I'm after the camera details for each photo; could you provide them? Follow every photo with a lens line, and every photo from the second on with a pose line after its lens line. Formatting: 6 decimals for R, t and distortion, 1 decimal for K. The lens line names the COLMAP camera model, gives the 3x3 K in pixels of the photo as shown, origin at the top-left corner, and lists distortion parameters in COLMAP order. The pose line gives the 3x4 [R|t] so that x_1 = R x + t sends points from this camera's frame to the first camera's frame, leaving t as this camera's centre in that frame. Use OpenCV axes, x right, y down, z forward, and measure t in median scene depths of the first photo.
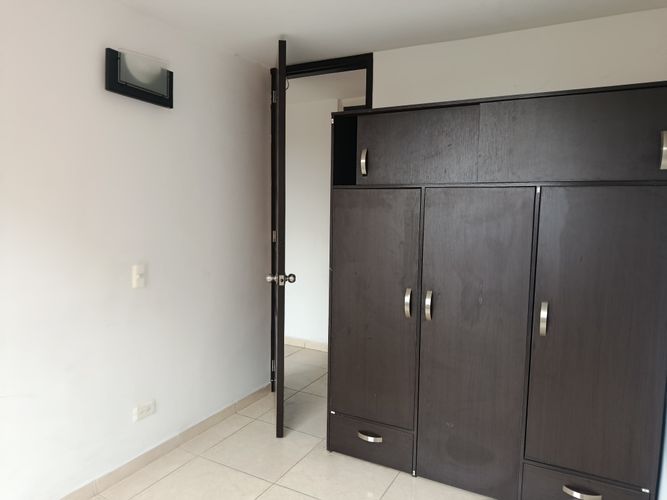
lens RADIAL K [[484.2, 0, 333.5], [0, 484.2, 250.0], [0, 0, 1]] dist [0.072677, -0.120186]
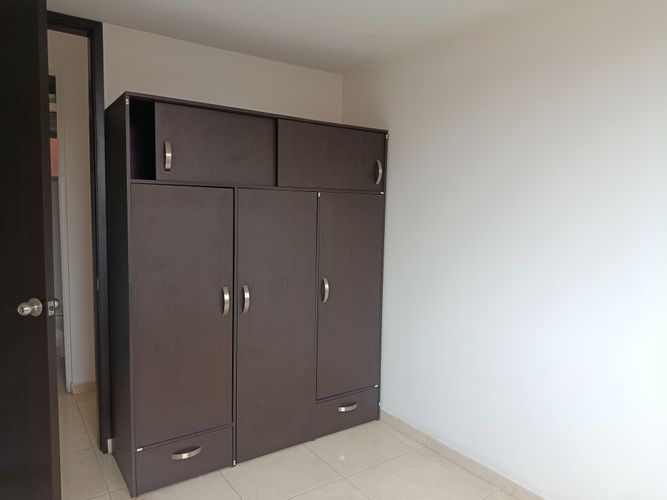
lens RADIAL K [[462.3, 0, 333.5], [0, 462.3, 250.0], [0, 0, 1]] dist [0.068972, -0.100017]
pose [[0.450498, -0.080214, 0.889167, -0.573130], [0.070360, 0.996048, 0.054208, -0.031664], [-0.890001, 0.038141, 0.454361, 0.339424]]
